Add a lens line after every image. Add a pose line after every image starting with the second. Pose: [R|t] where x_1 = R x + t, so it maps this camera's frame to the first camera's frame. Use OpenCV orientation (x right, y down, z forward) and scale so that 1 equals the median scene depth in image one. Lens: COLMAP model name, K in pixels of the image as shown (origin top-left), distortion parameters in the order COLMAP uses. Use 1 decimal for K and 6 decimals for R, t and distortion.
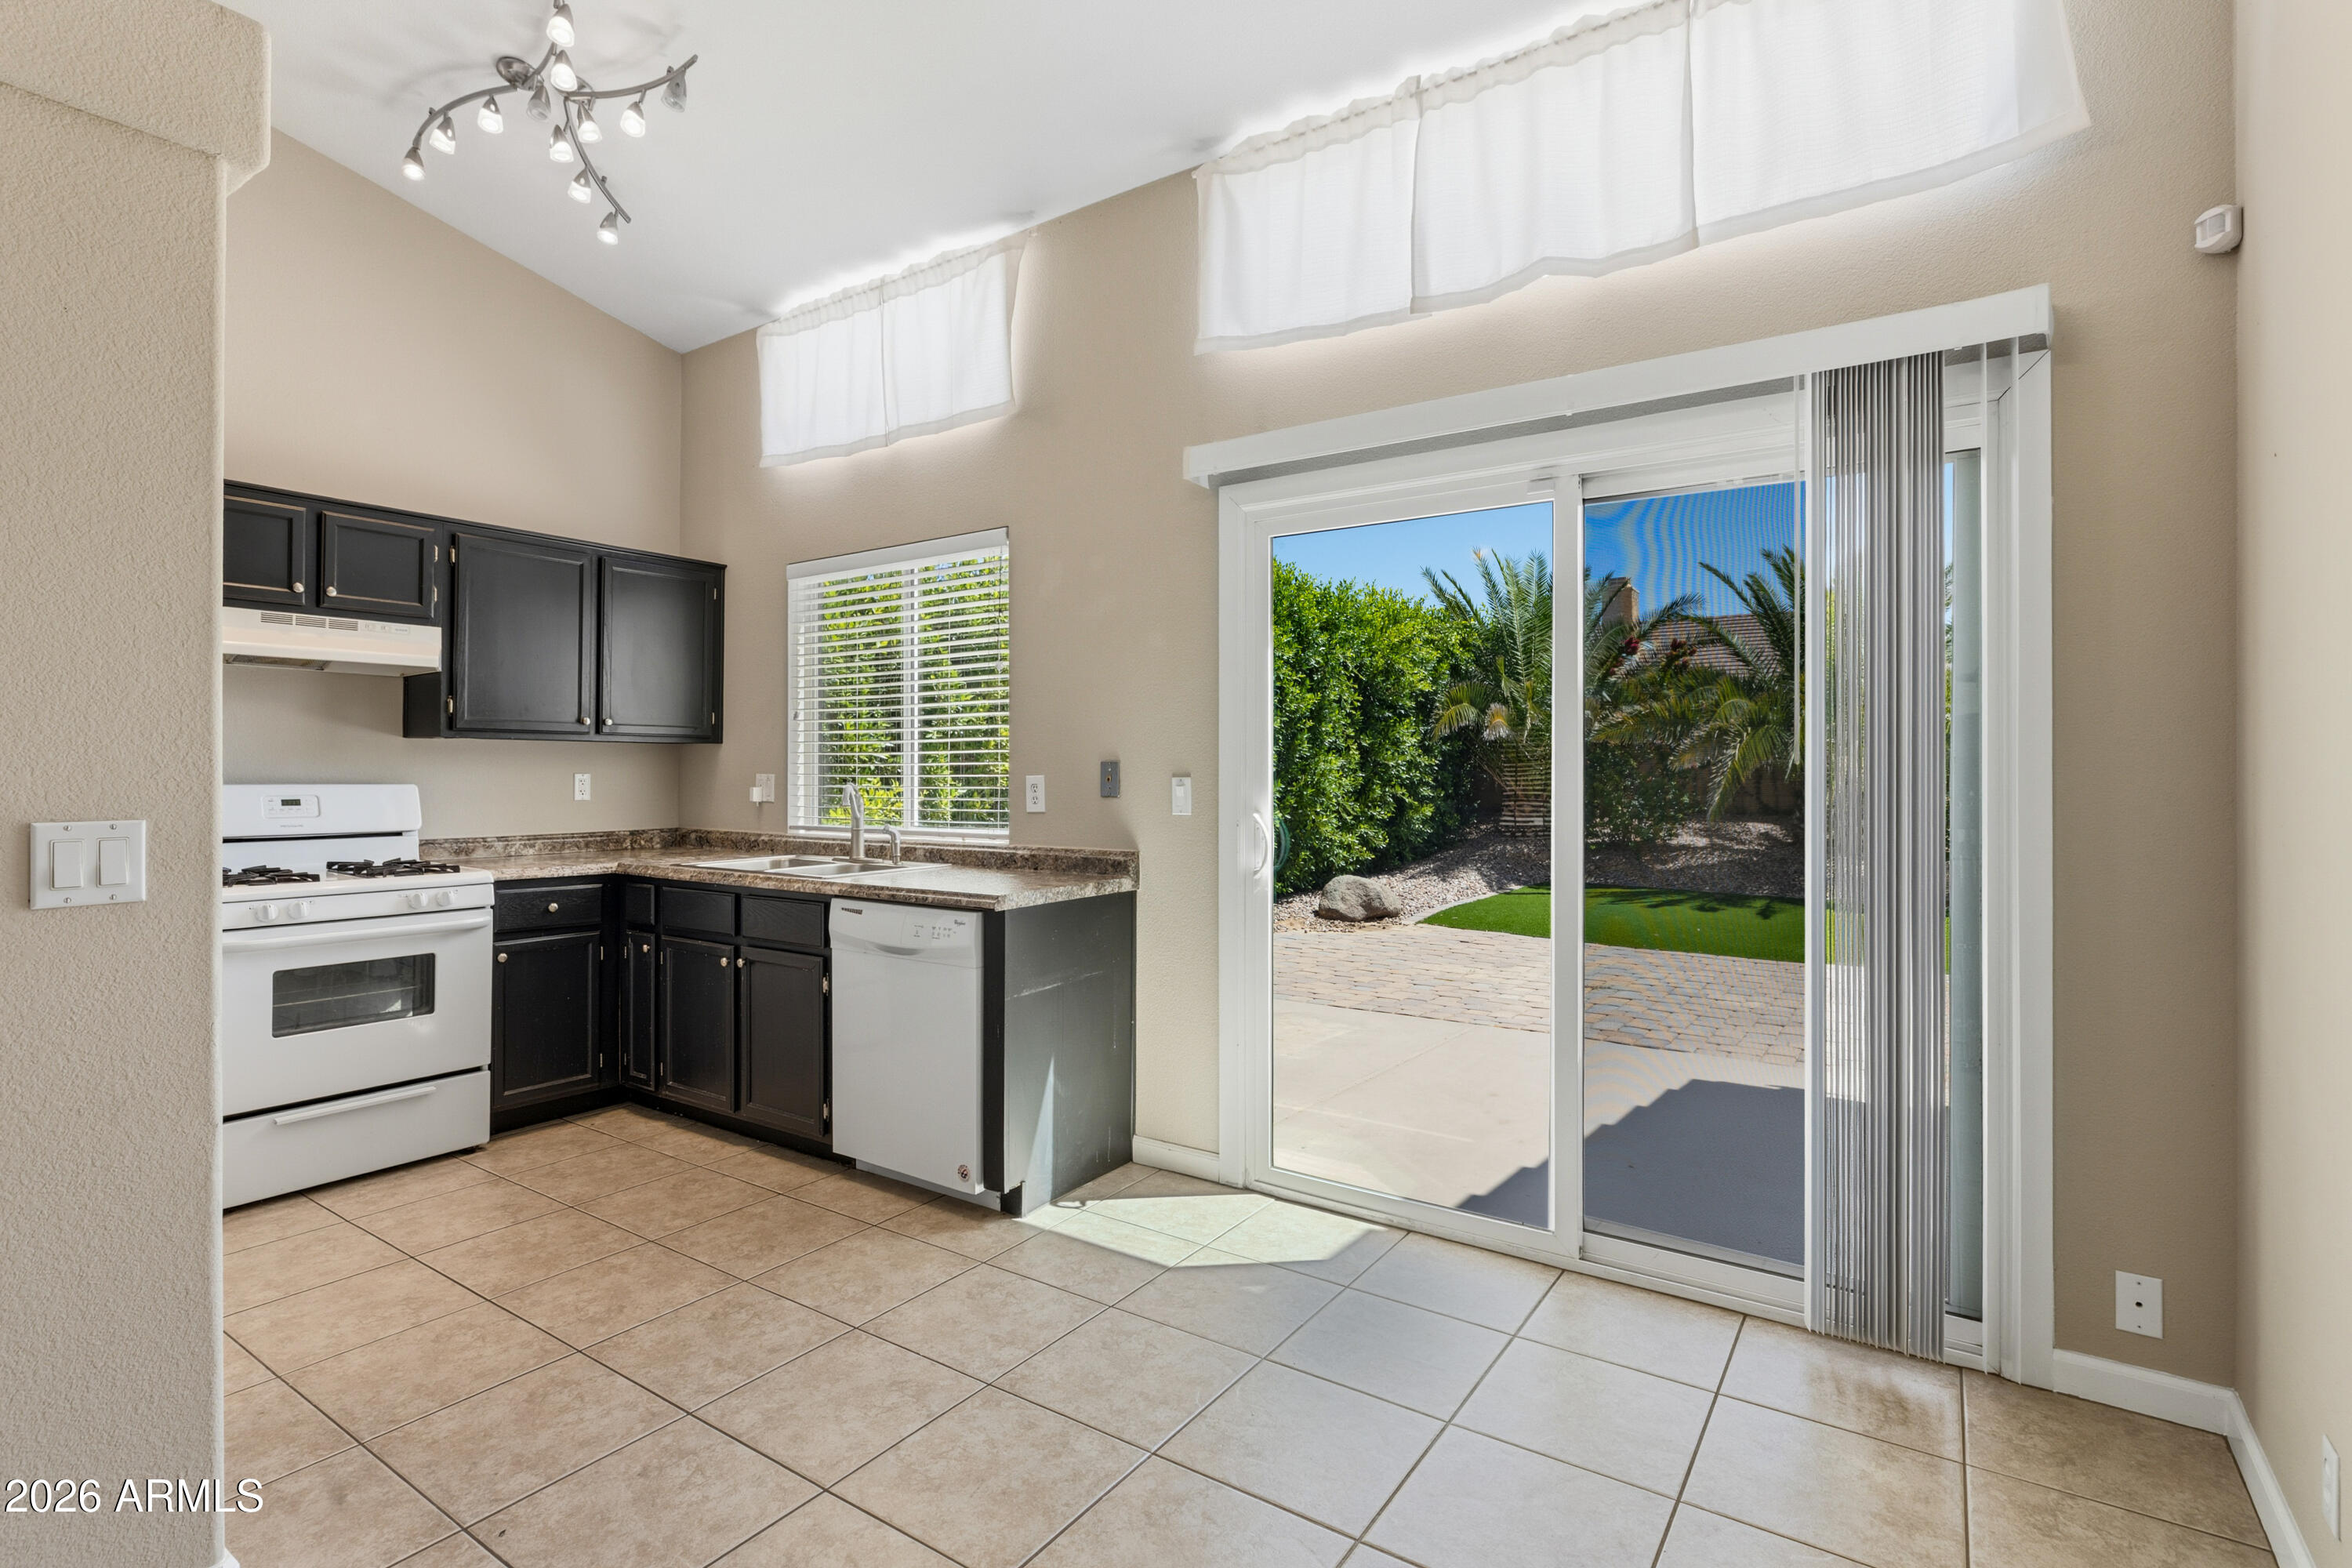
lens RADIAL K [[1119.1, 0, 1169.1], [0, 1119.1, 762.5], [0, 0, 1]] dist [-0.009675, 0.000941]
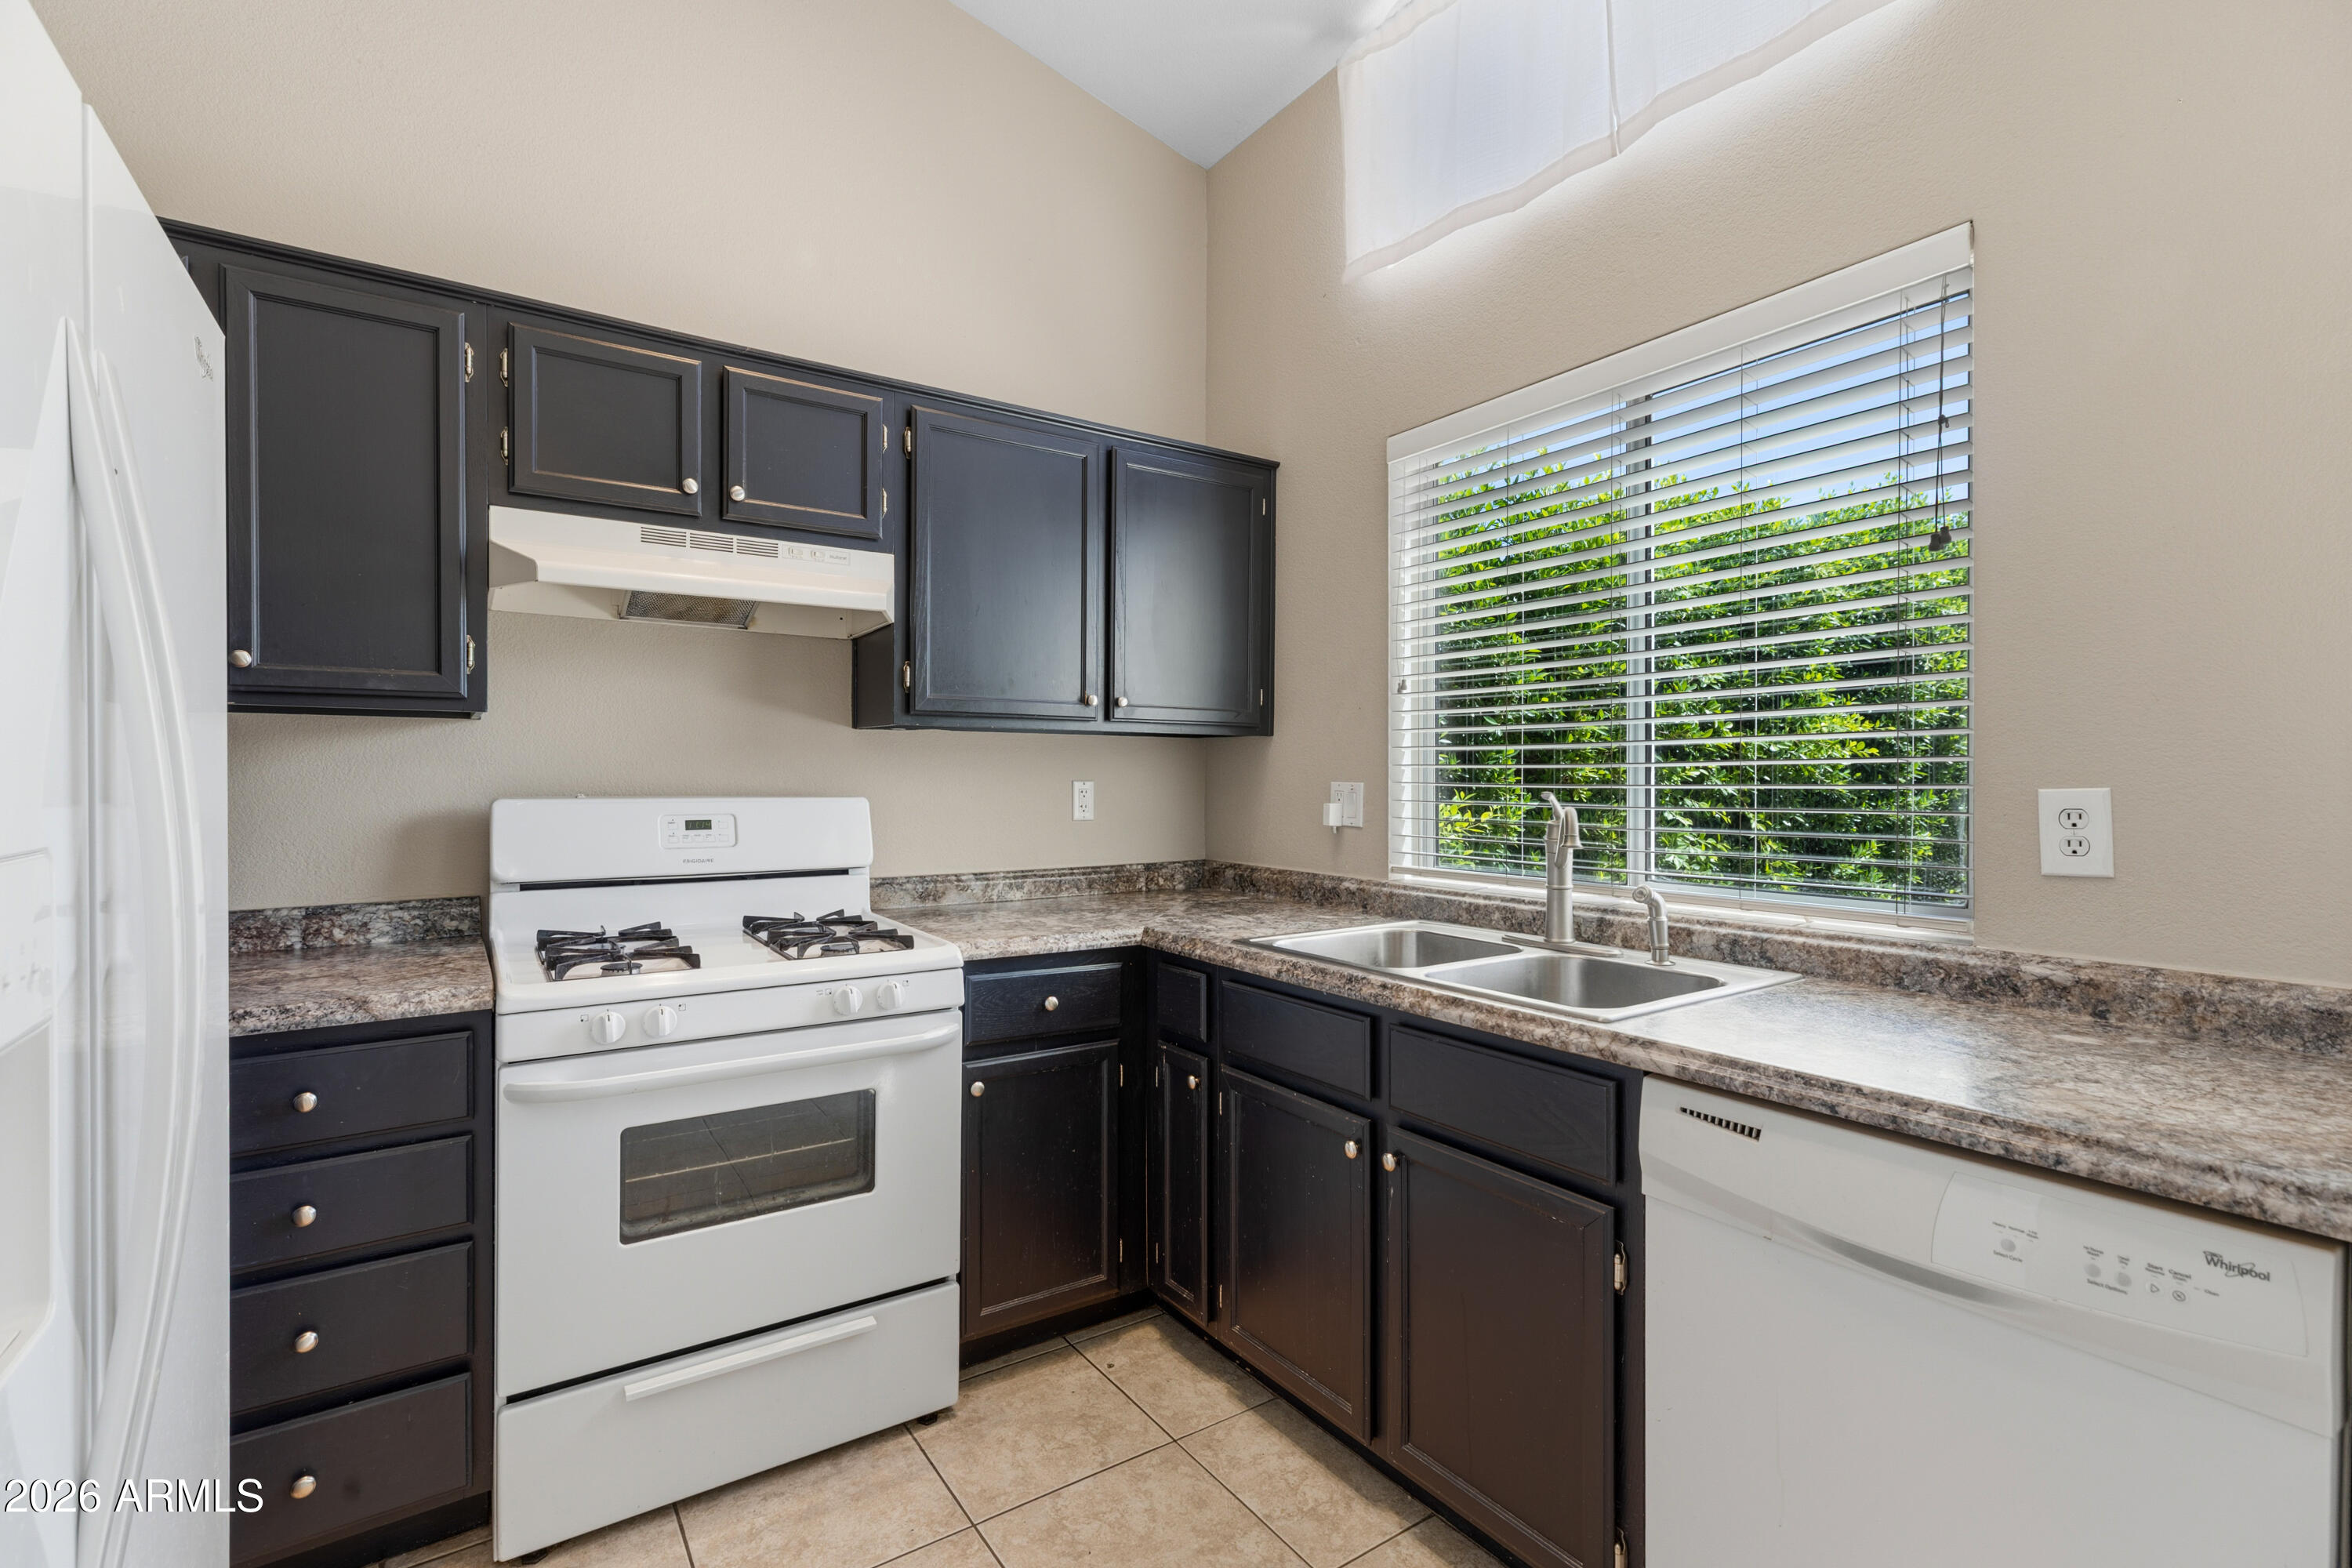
lens RADIAL K [[1063.9, 0, 1161.8], [0, 1063.9, 783.0], [0, 0, 1]] dist [0.006686, -0.000618]
pose [[0.927794, 0.002070, -0.373086, -0.270103], [0.002915, 0.999914, 0.012797, 0.003387], [0.373081, -0.012960, 0.927708, 0.468817]]
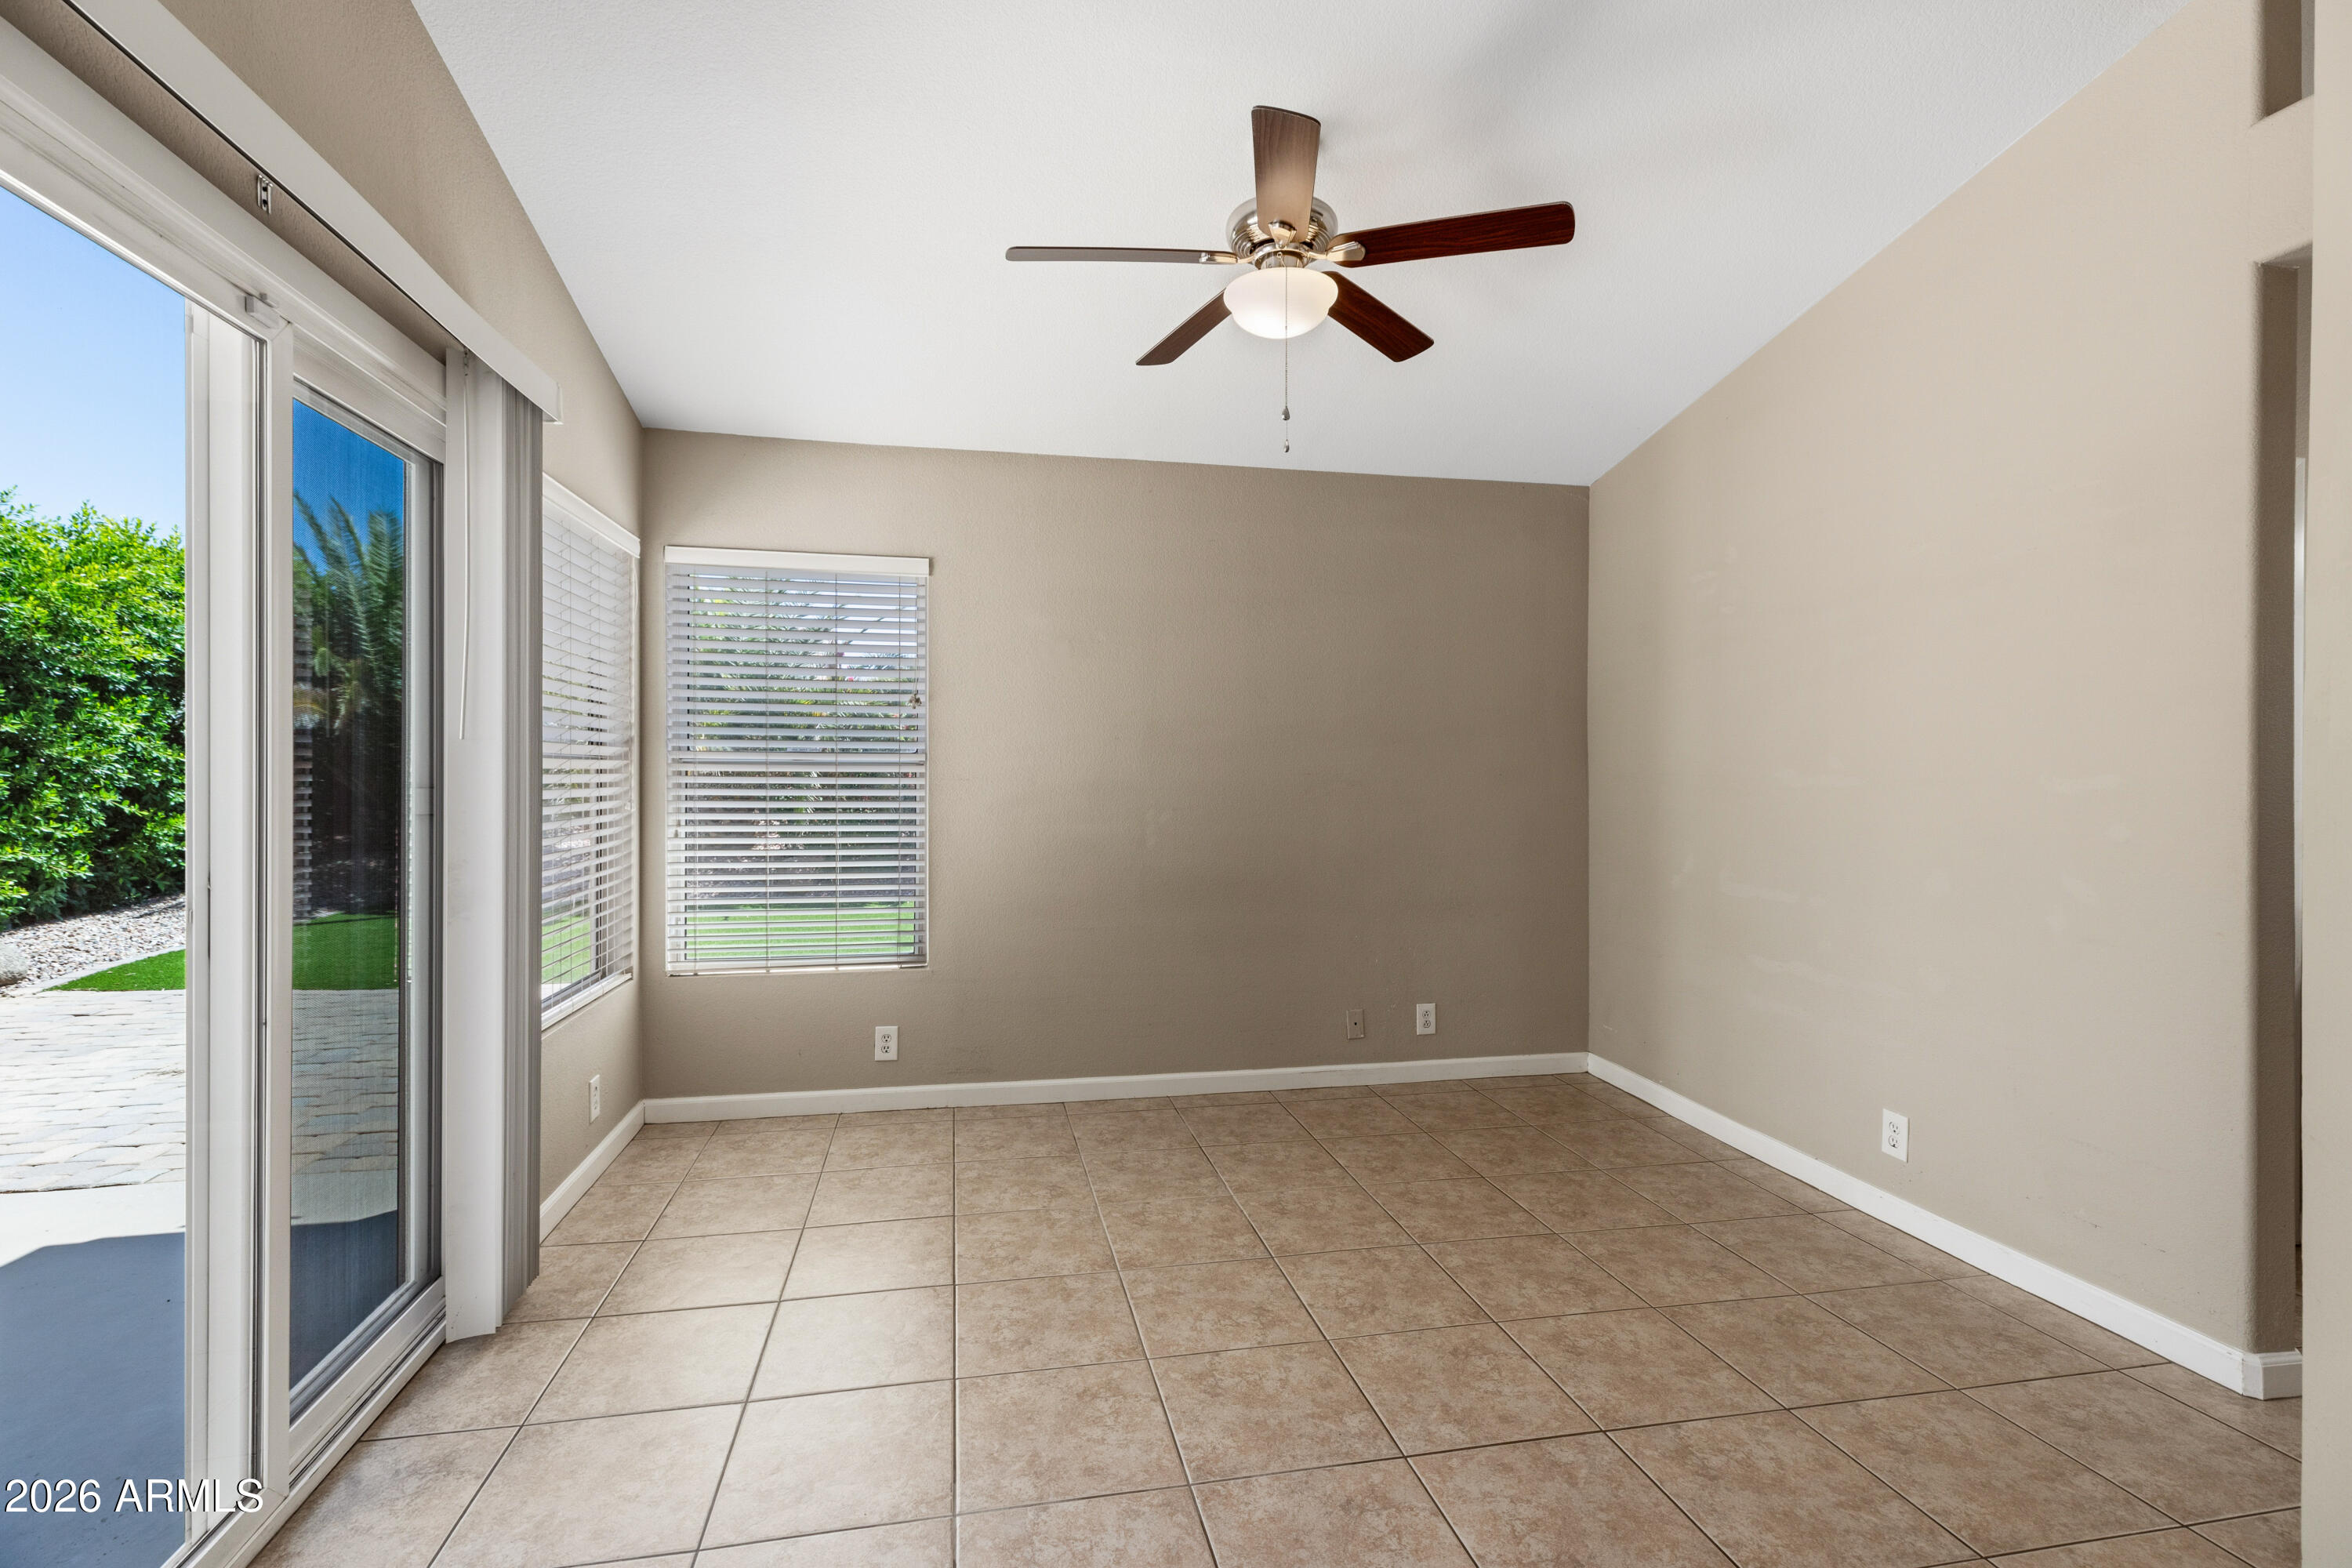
lens RADIAL K [[1054.6, 0, 1163.3], [0, 1054.6, 782.3], [0, 0, 1]] dist [0.003335, -0.000059]
pose [[0.700554, -0.007569, 0.713559, 0.599529], [-0.005677, 0.999853, 0.016180, 0.002546], [-0.713577, -0.015386, 0.700408, 0.140043]]
